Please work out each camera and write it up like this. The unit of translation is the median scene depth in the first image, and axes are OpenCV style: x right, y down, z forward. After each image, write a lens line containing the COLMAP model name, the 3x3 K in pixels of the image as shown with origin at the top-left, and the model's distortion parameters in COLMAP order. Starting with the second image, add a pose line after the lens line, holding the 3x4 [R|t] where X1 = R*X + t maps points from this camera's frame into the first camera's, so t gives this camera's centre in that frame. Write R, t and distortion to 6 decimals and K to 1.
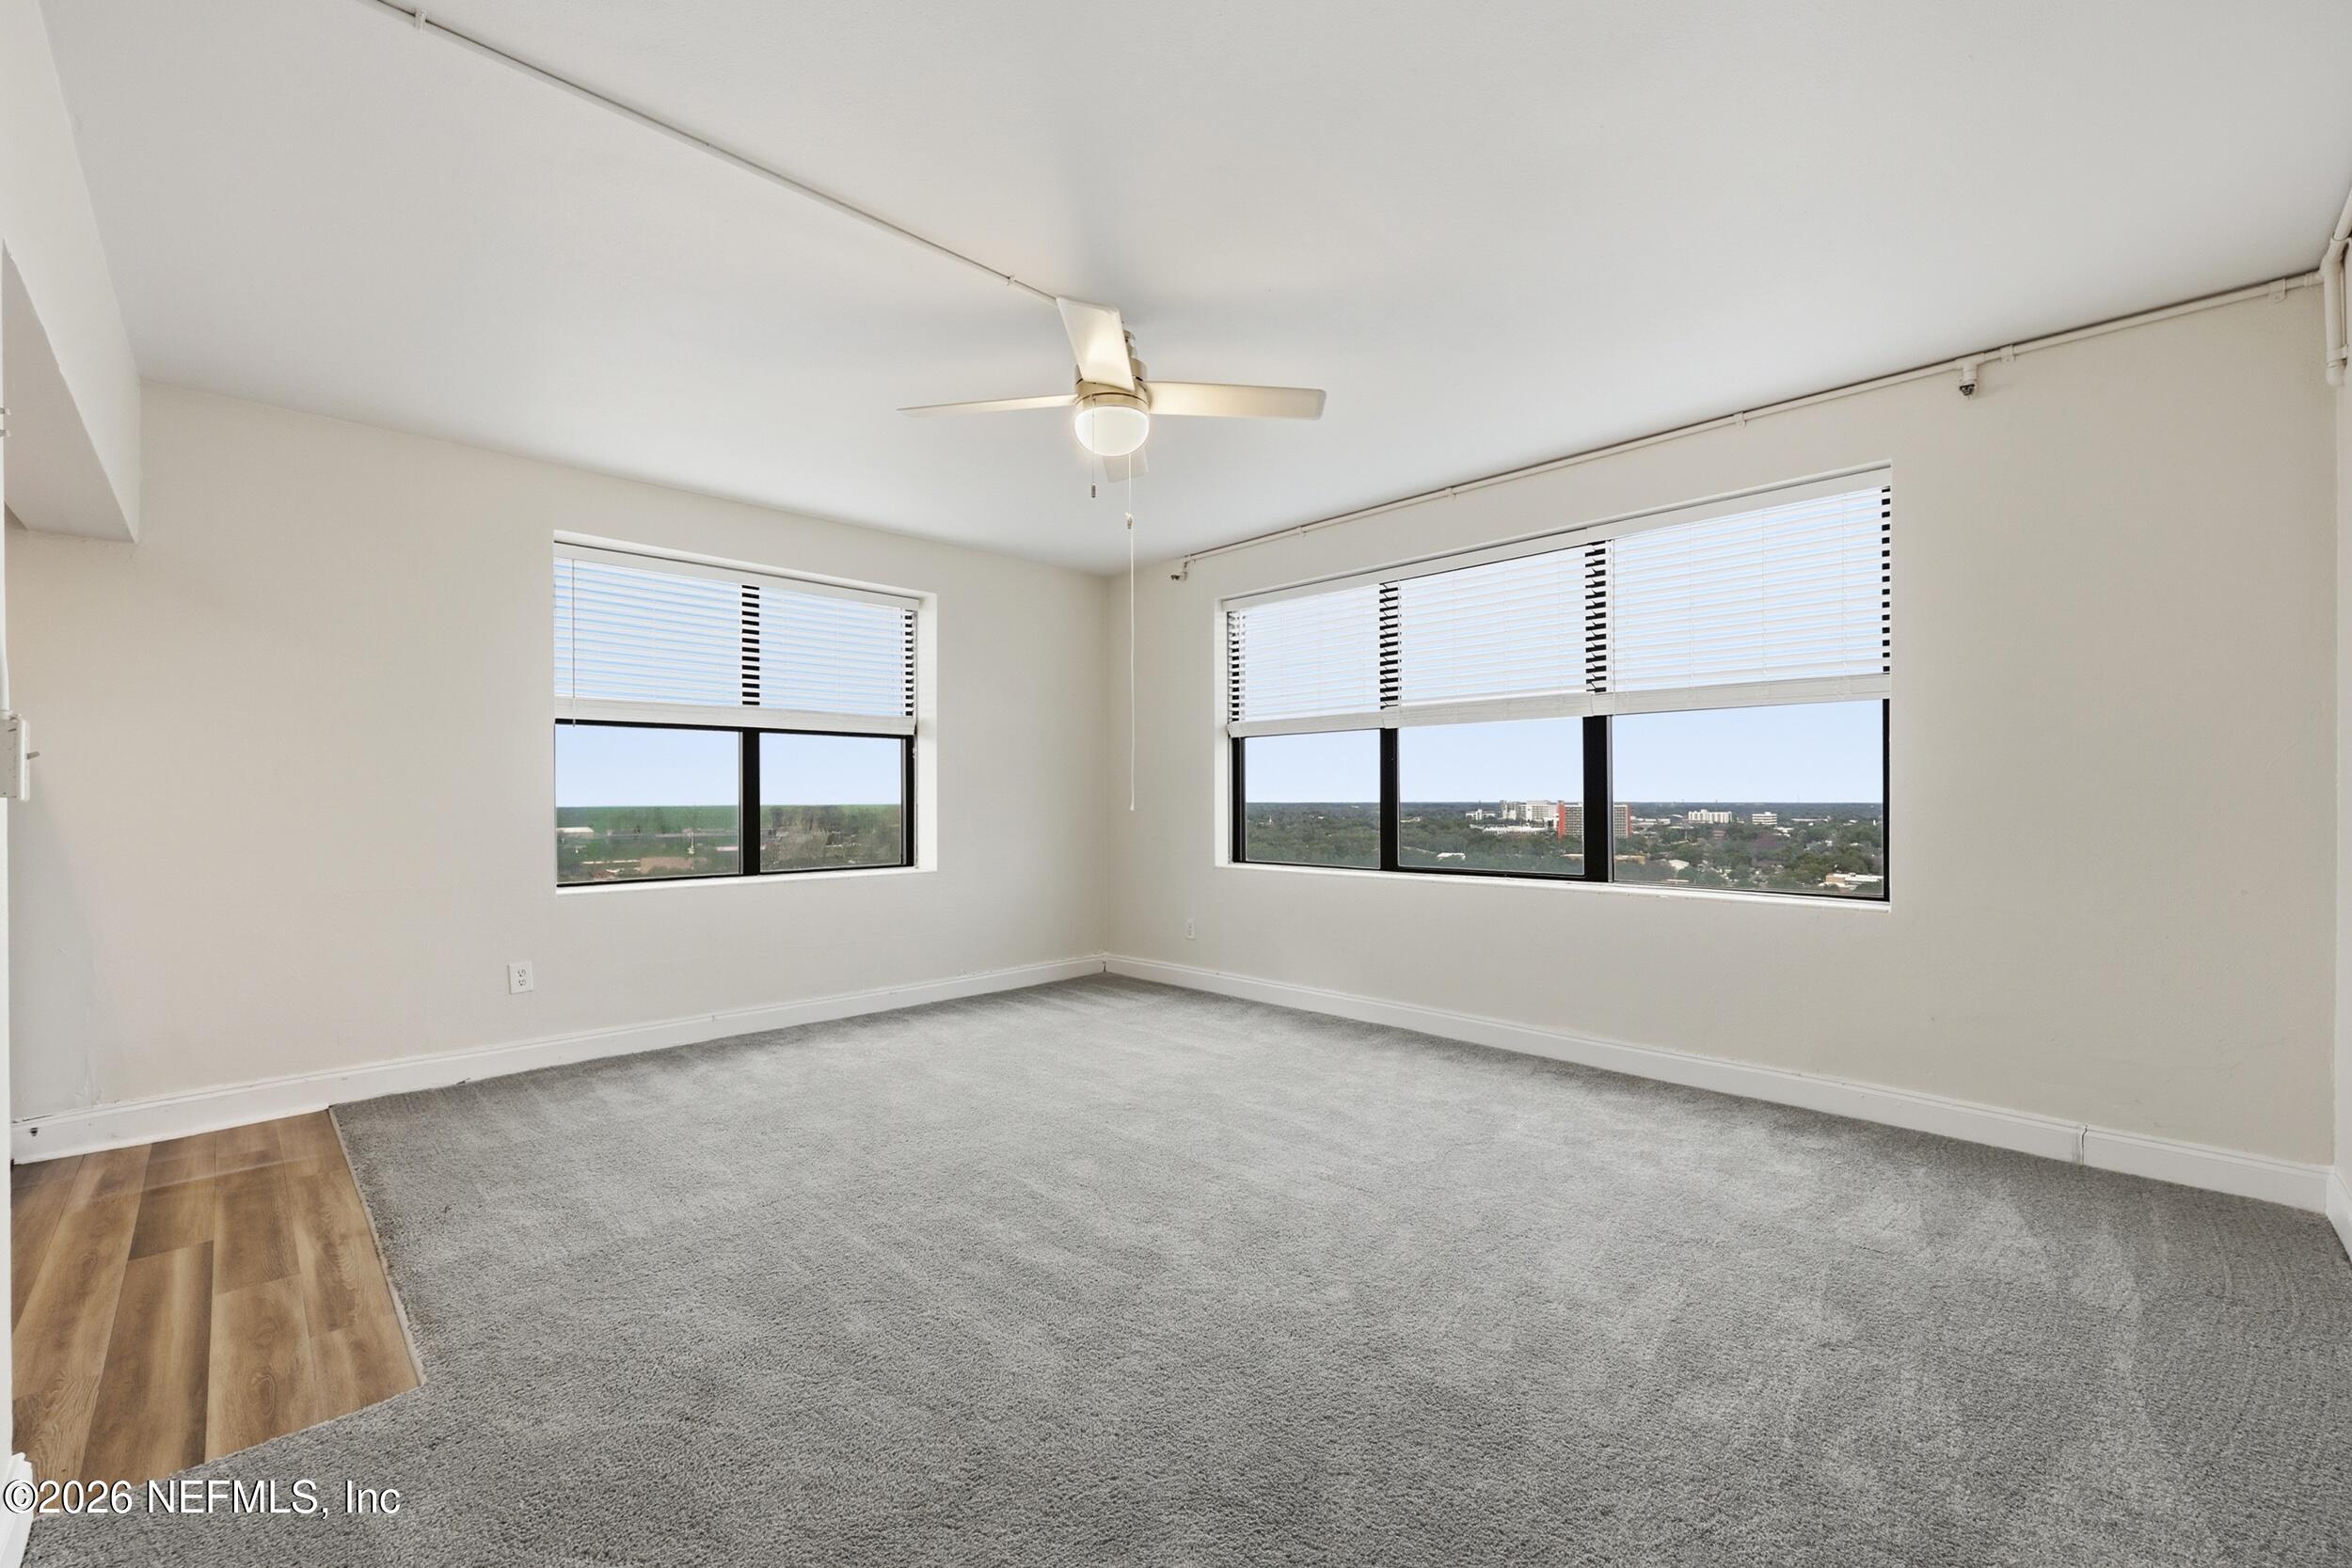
lens RADIAL K [[952.4, 0, 1183.7], [0, 952.4, 797.3], [0, 0, 1]] dist [0.000283, 0.001012]
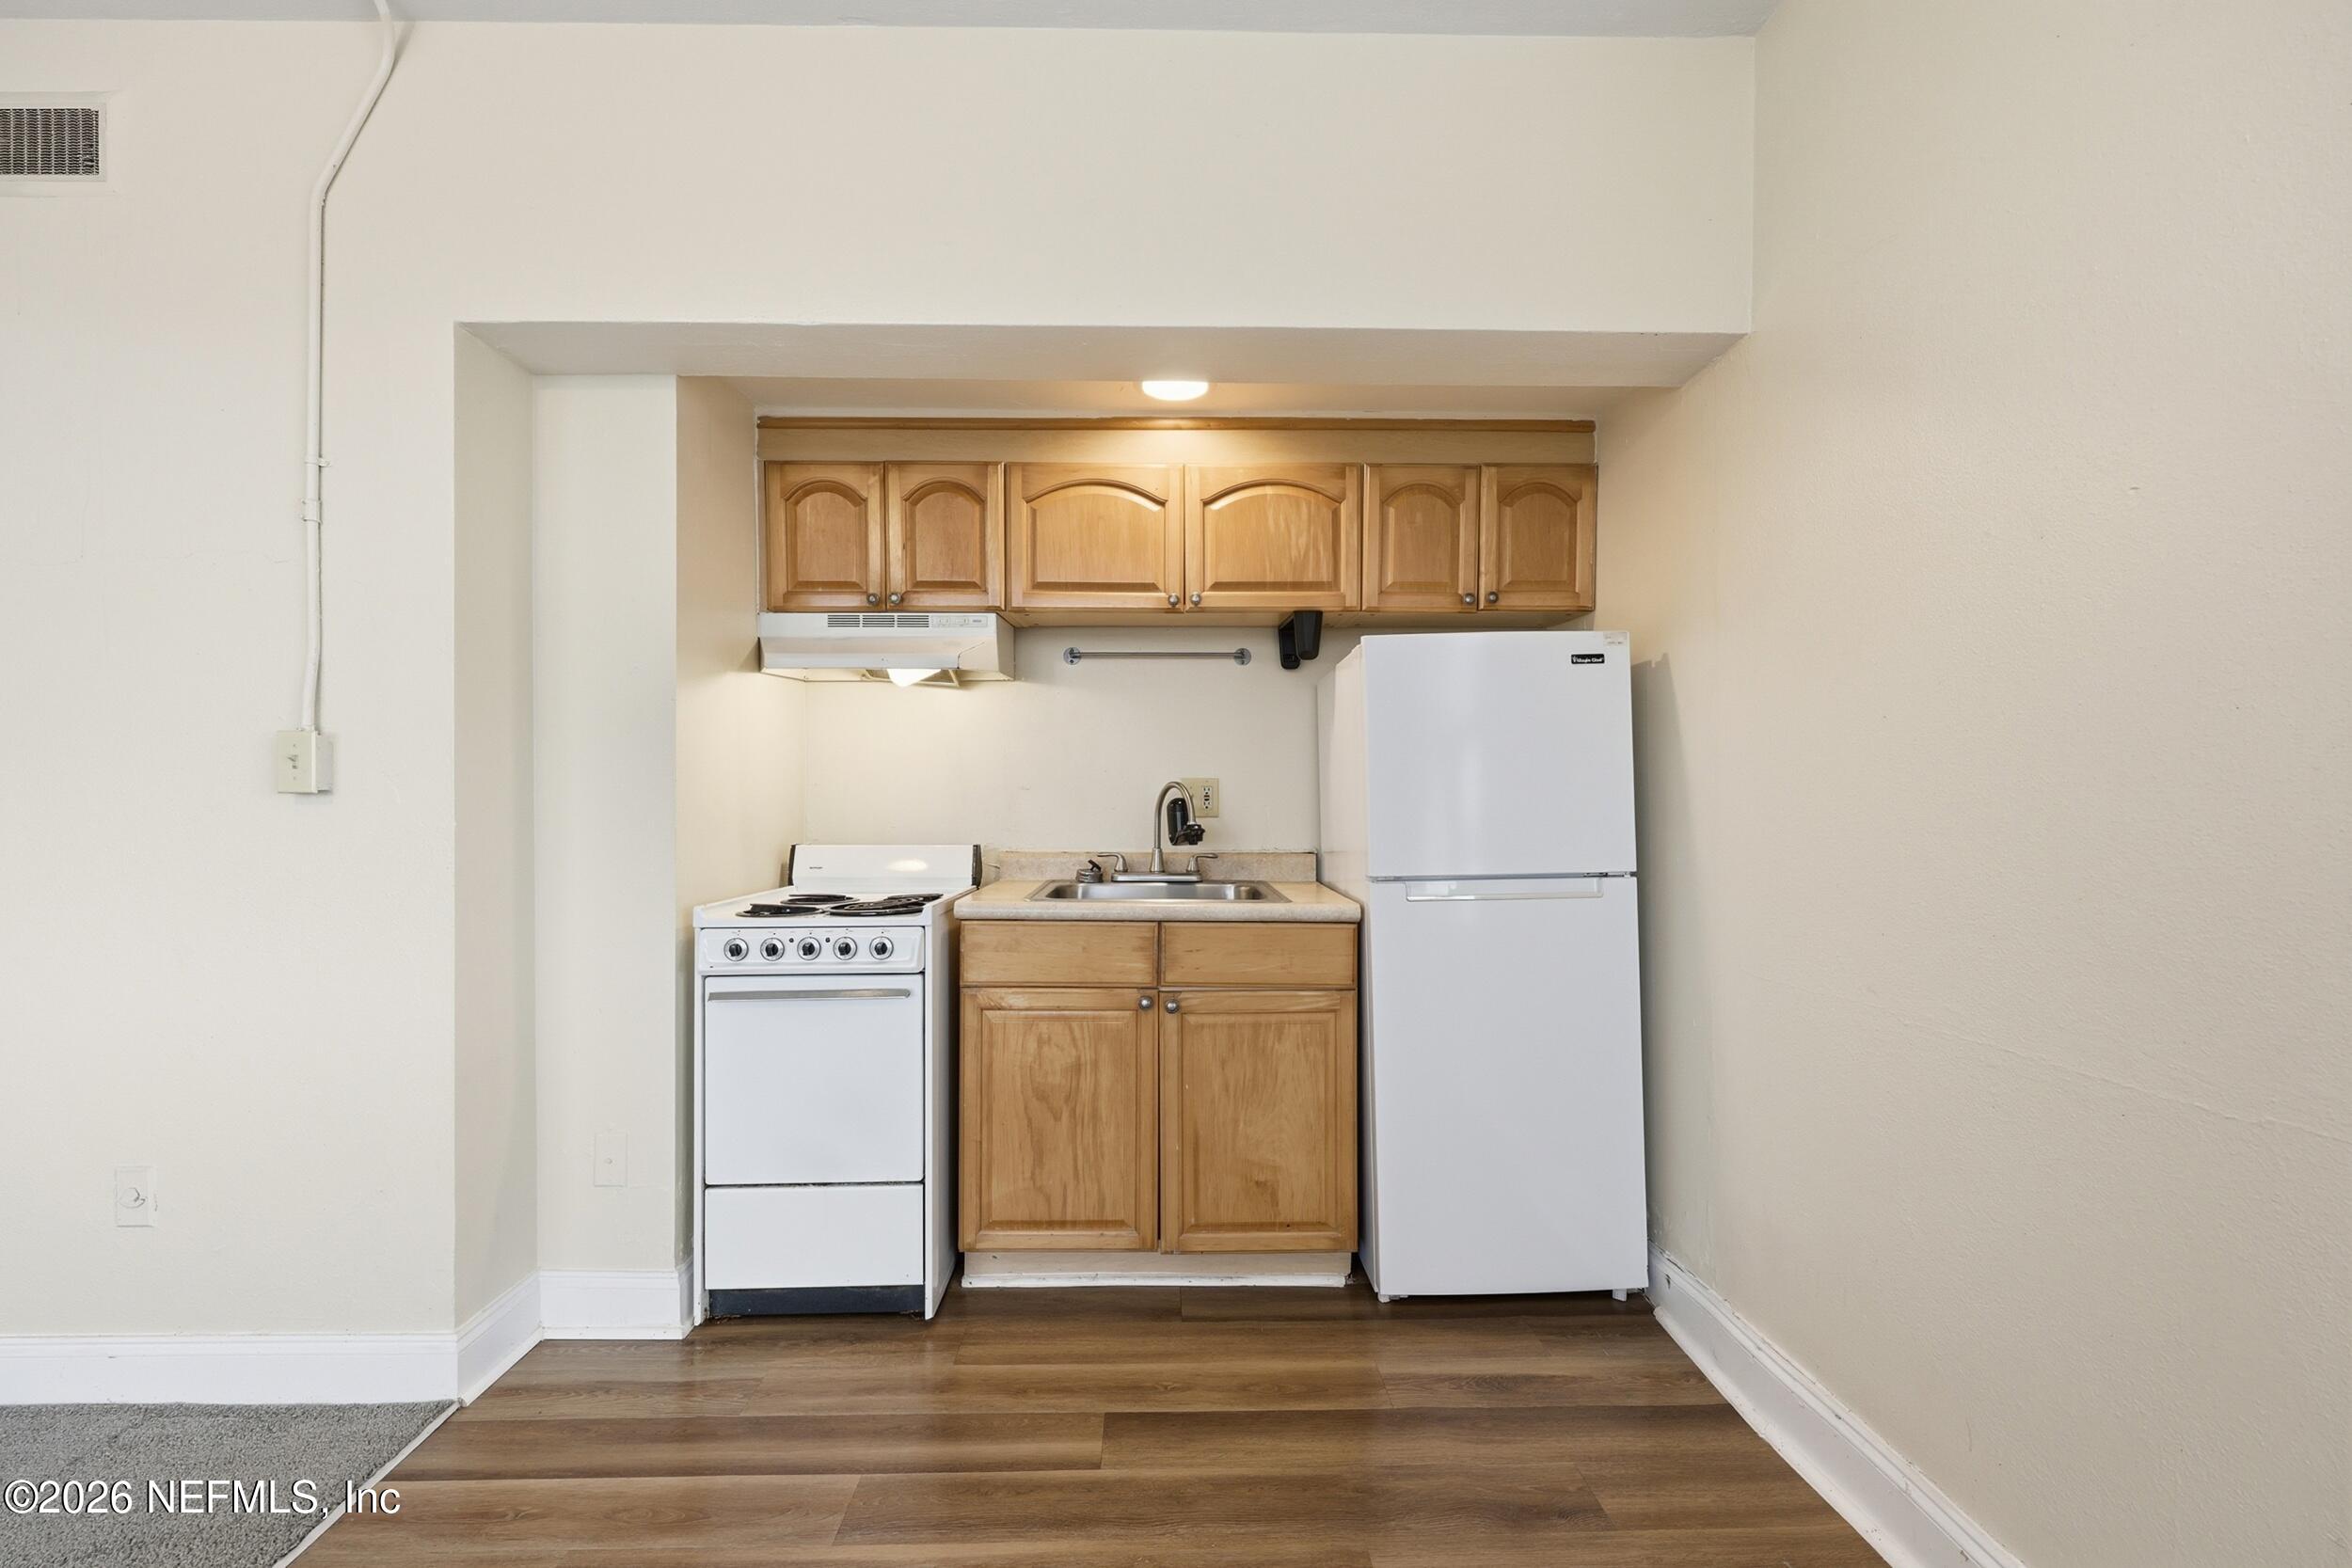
lens RADIAL K [[952.4, 0, 1170.3], [0, 952.4, 795.5], [0, 0, 1]] dist [0.000283, 0.001012]
pose [[-0.696743, 0.004202, -0.717309, -0.350106], [0.002818, 0.999991, 0.003120, 0.001563], [0.717316, 0.000153, -0.696748, 0.888484]]
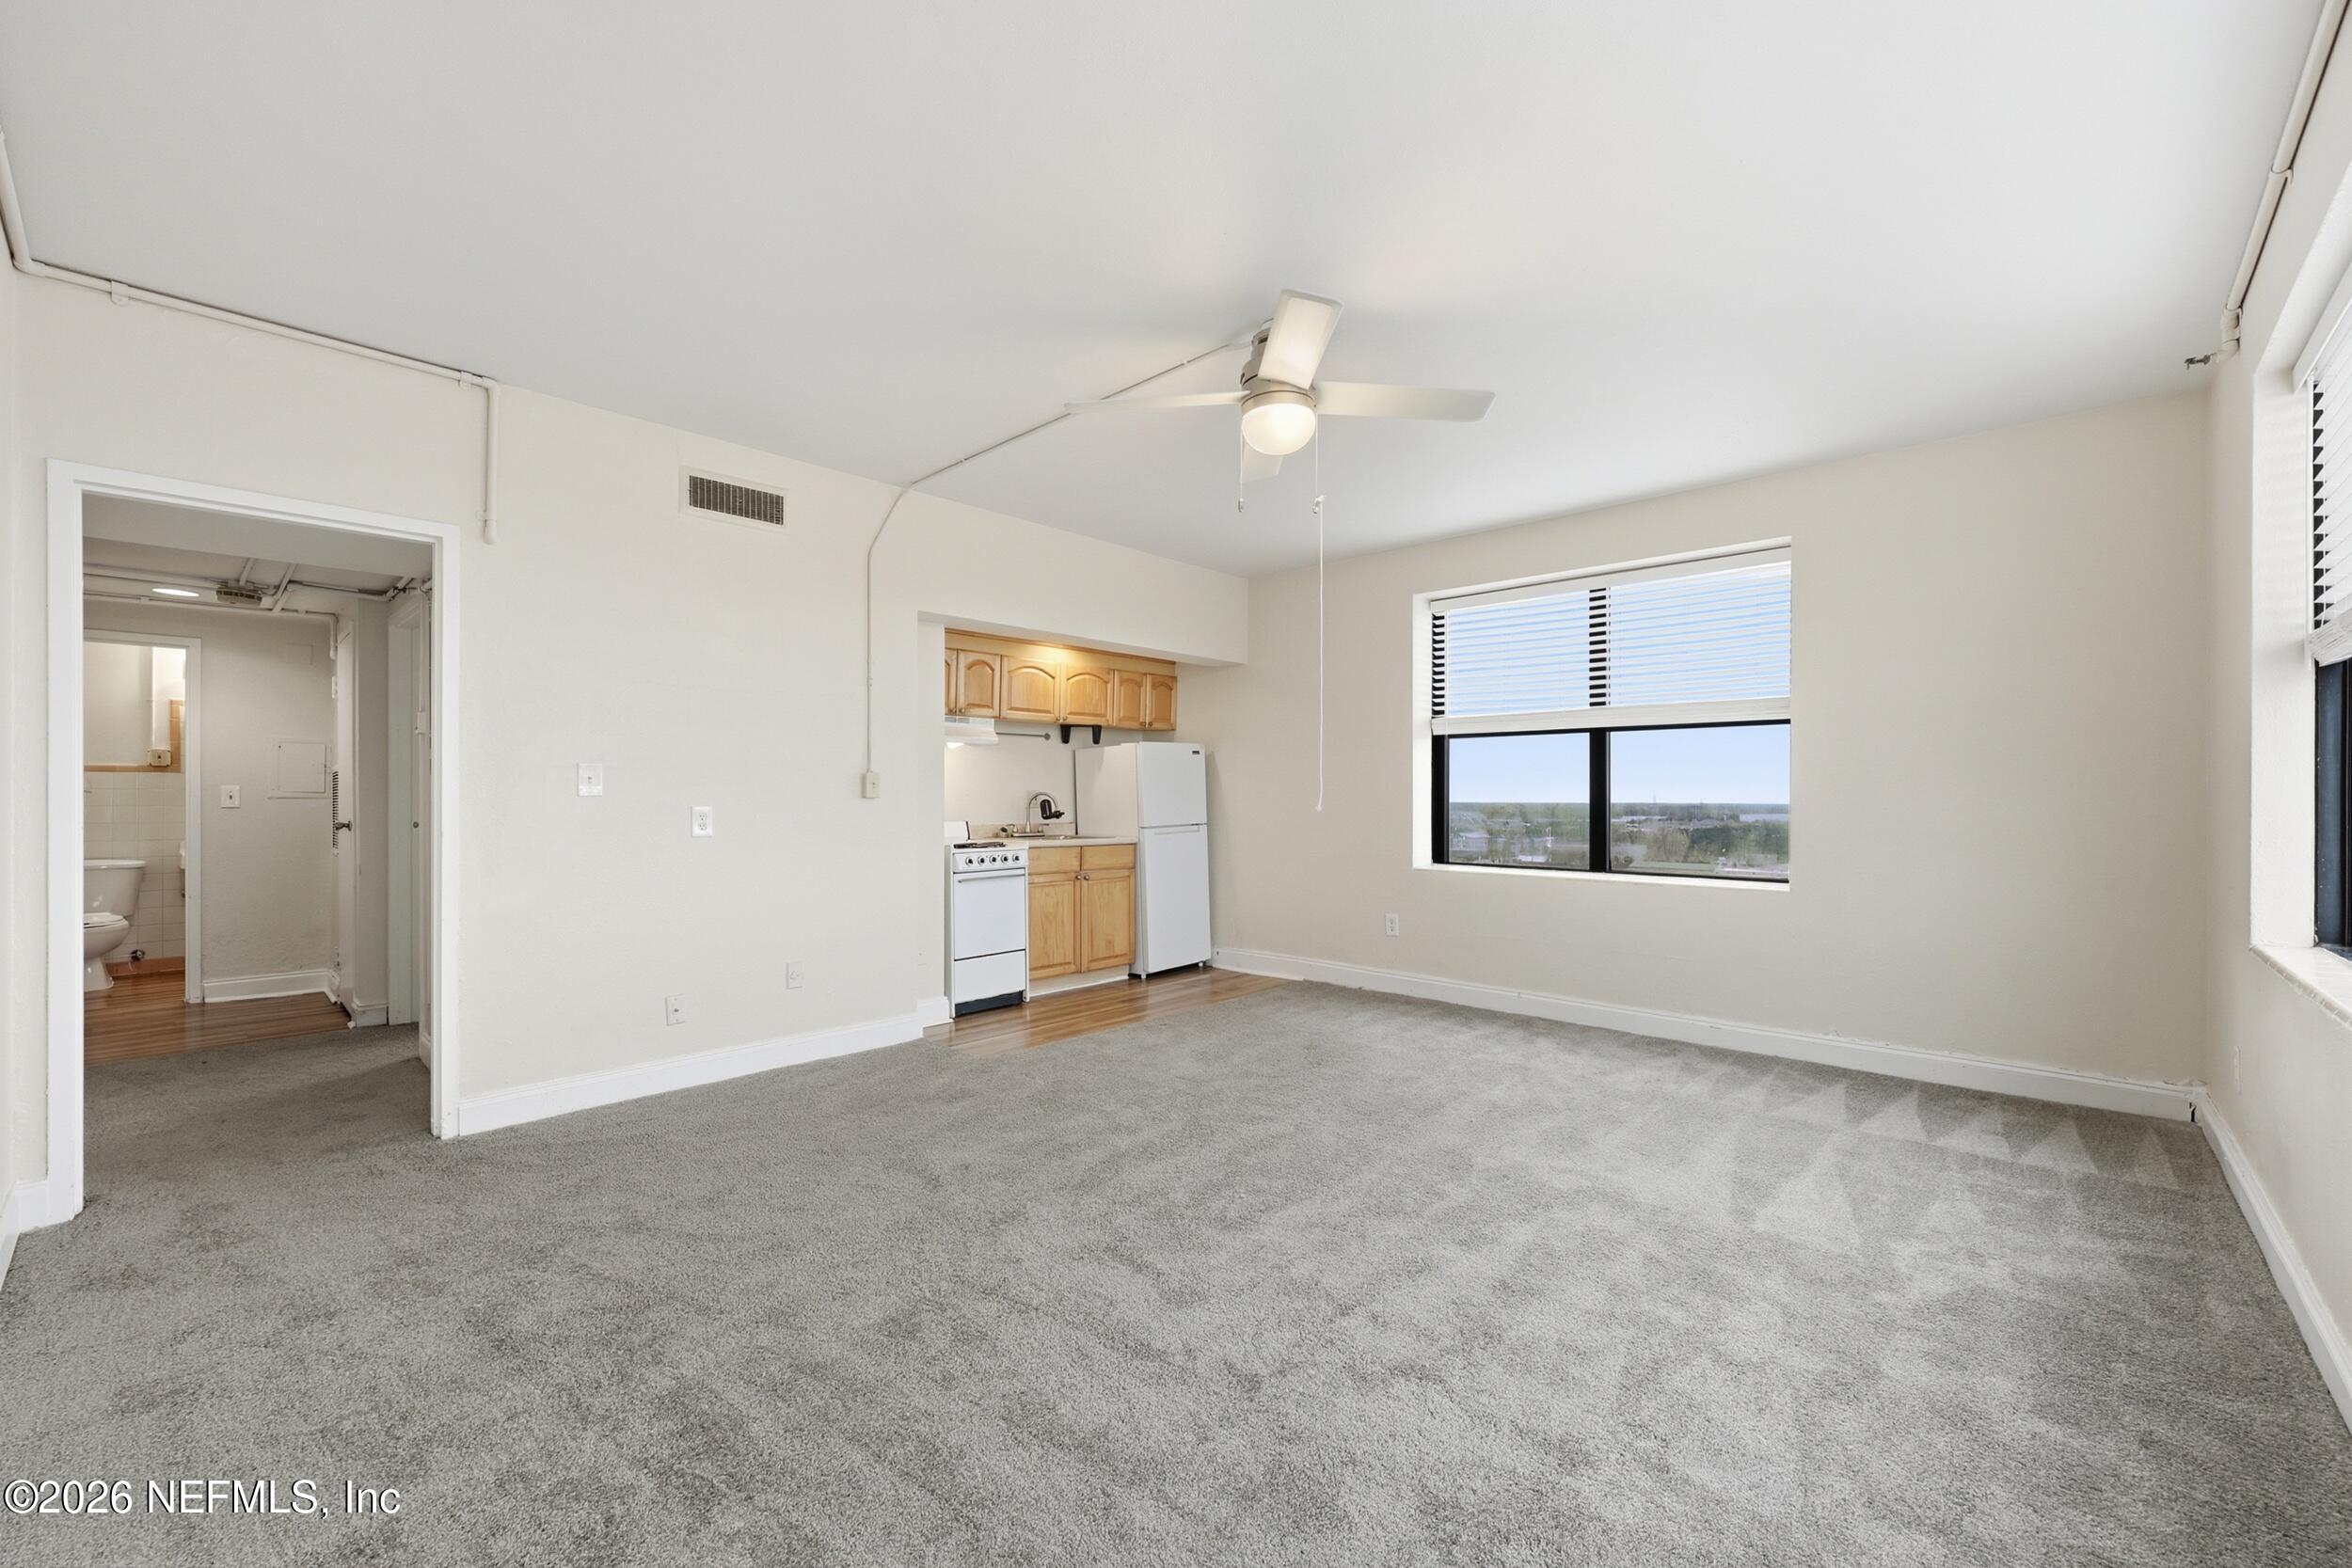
lens RADIAL K [[952.4, 0, 1187.2], [0, 952.4, 795.7], [0, 0, 1]] dist [0.000283, 0.001012]
pose [[0.041189, 0.001534, -0.999150, 0.655422], [0.001135, 0.999998, 0.001582, -0.002477], [0.999151, -0.001199, 0.041187, 0.617945]]
